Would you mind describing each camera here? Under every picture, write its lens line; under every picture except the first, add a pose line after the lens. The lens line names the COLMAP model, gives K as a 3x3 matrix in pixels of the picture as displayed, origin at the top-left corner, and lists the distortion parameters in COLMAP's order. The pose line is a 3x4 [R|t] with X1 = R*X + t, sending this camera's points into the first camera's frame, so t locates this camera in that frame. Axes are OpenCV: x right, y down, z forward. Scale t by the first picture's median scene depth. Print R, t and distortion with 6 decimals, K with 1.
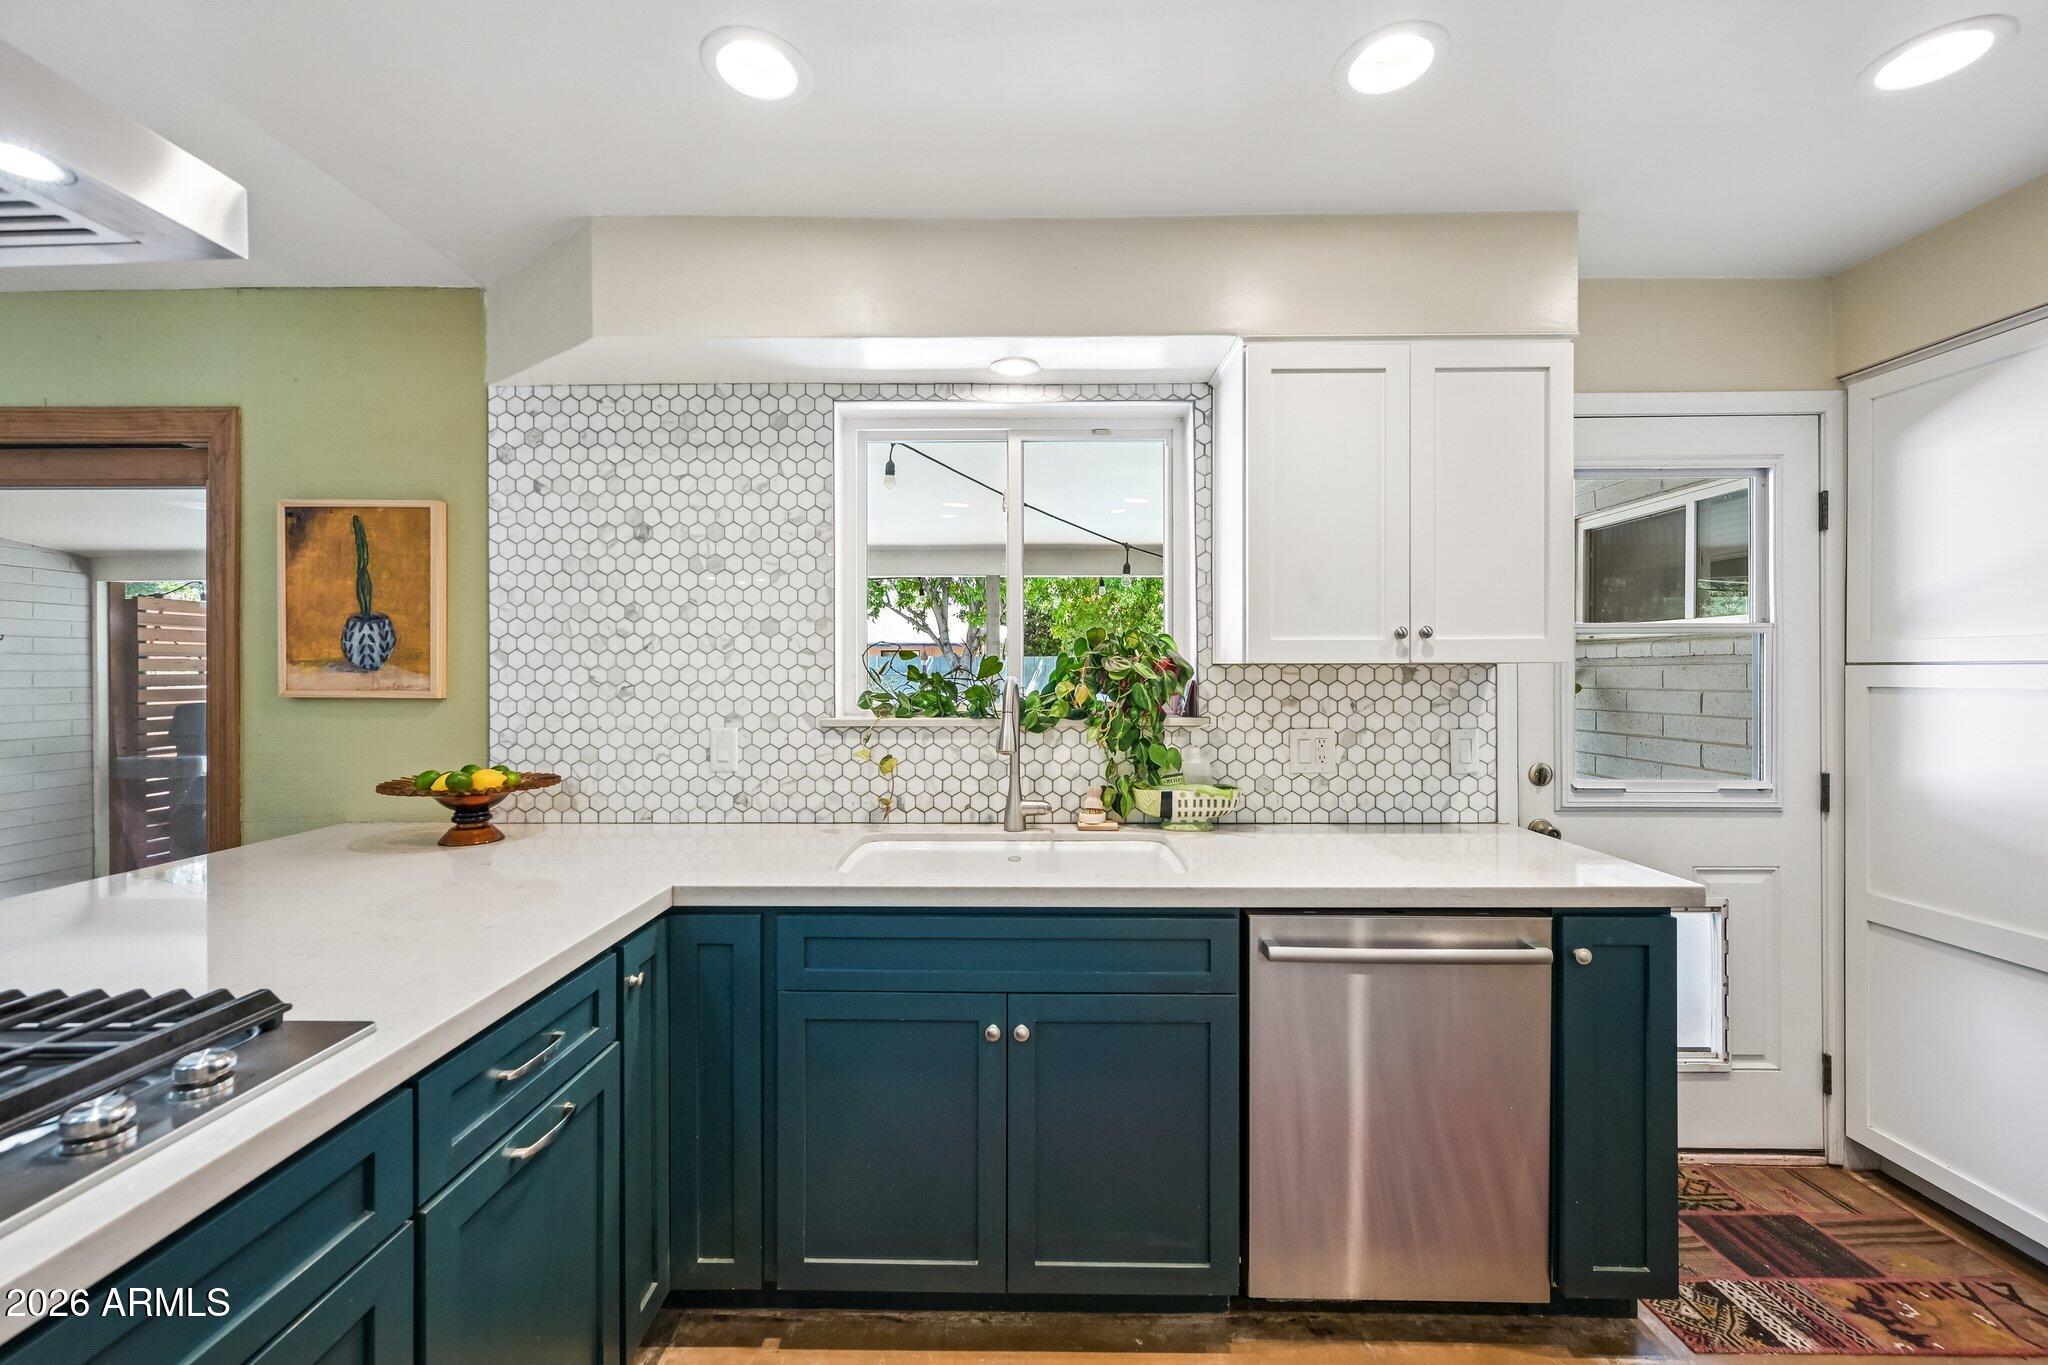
lens RADIAL K [[809.3, 0, 1018.6], [0, 809.3, 672.8], [0, 0, 1]] dist [-0.000362, 0.000109]
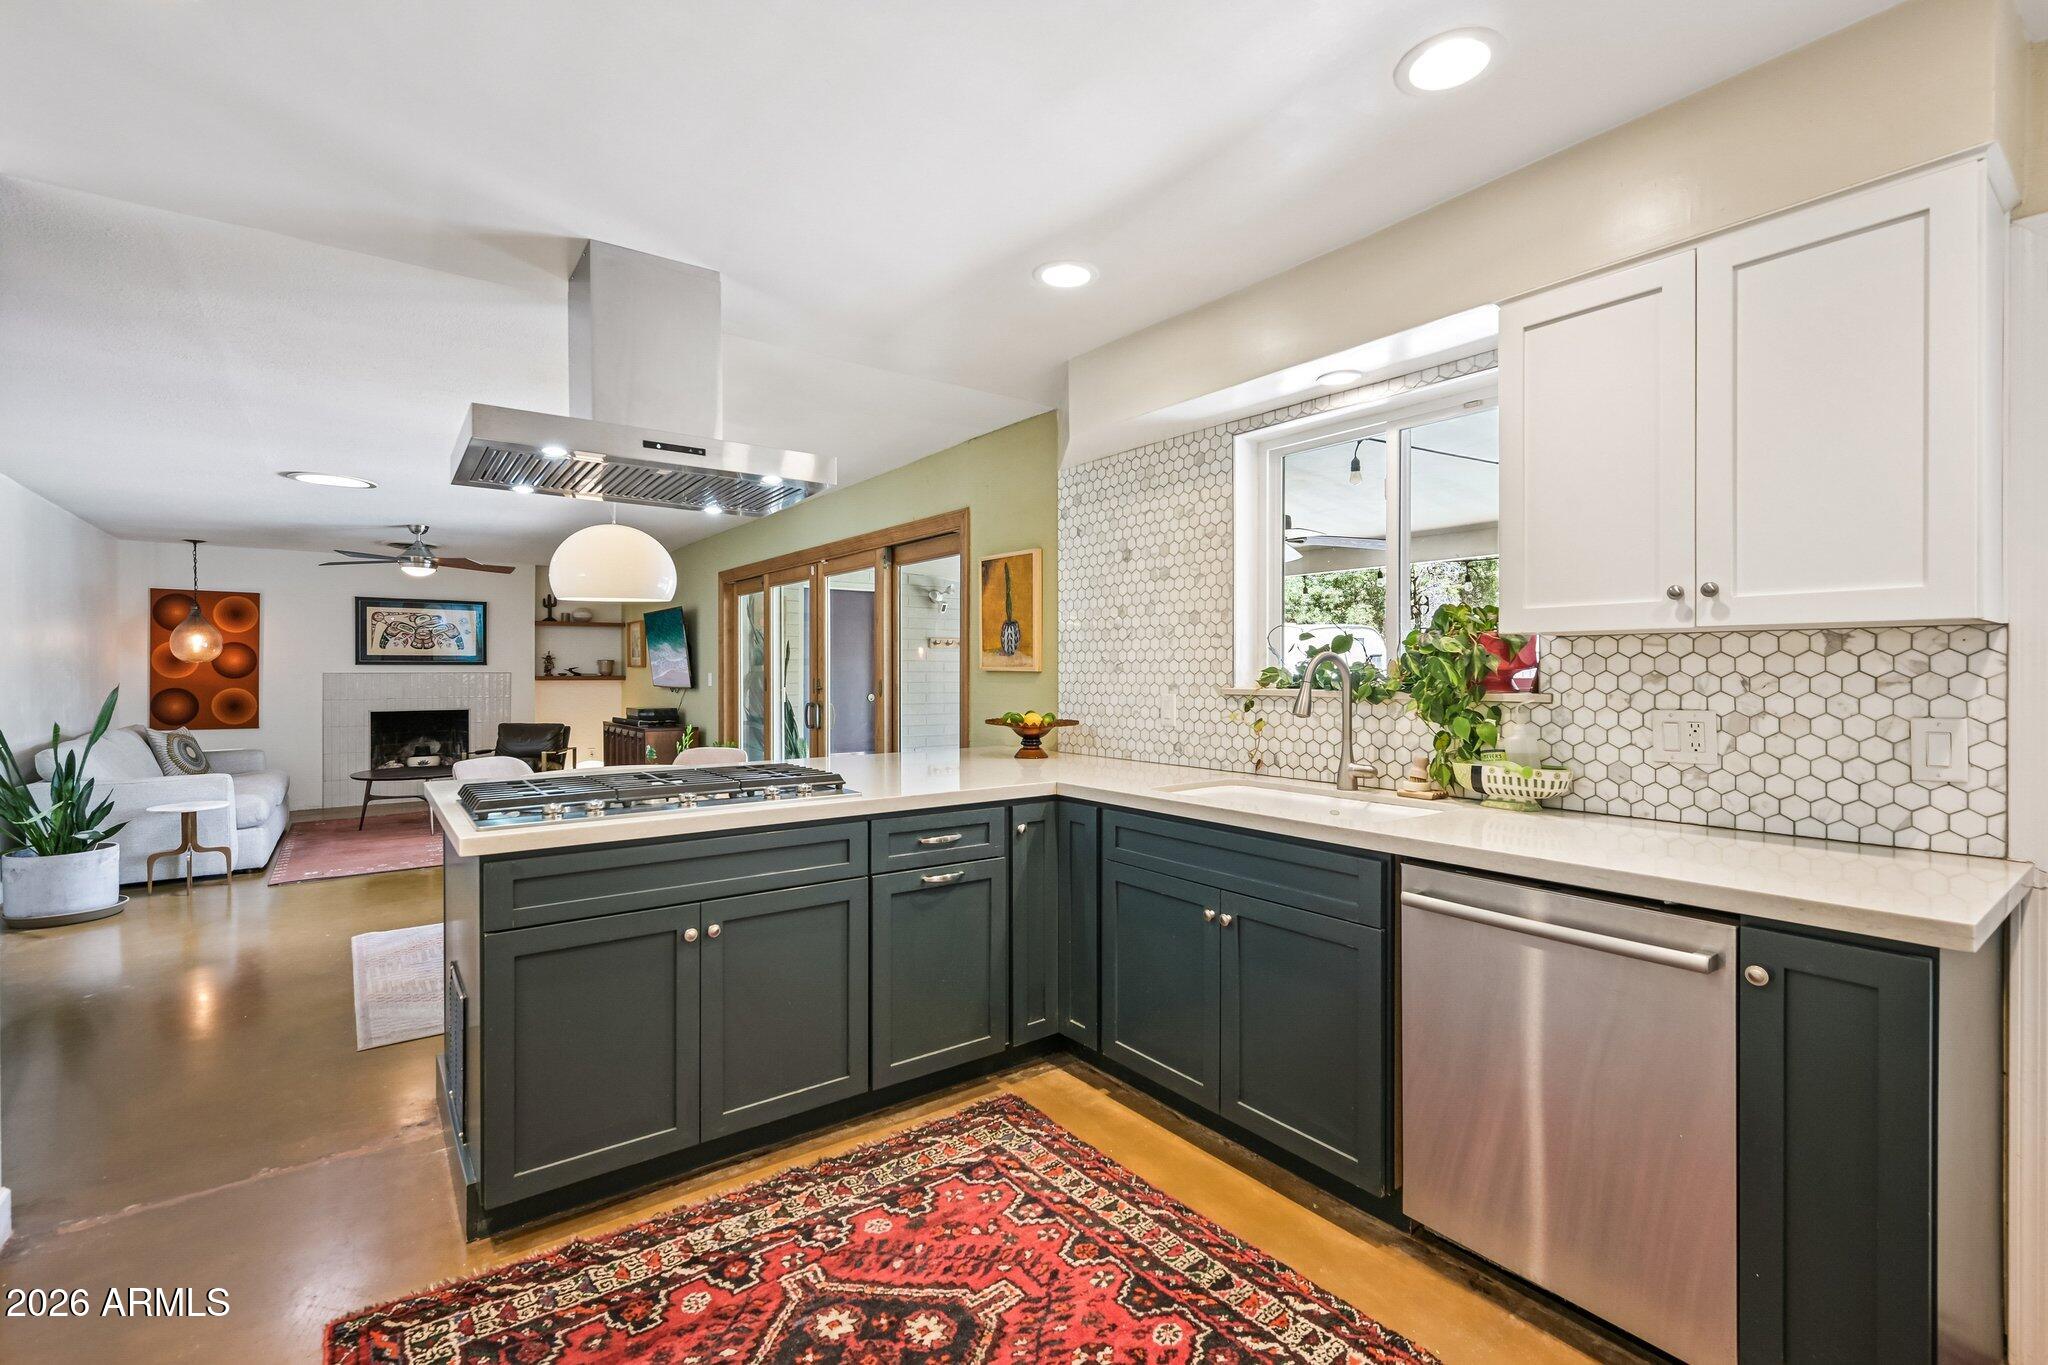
lens RADIAL K [[893.2, 0, 1029.6], [0, 893.2, 671.7], [0, 0, 1]] dist [-0.007225, 0.001714]
pose [[0.612578, 0.002621, -0.790406, 0.675661], [-0.001217, 0.999996, 0.002373, 0.027947], [0.790409, -0.000492, 0.612579, -0.097966]]
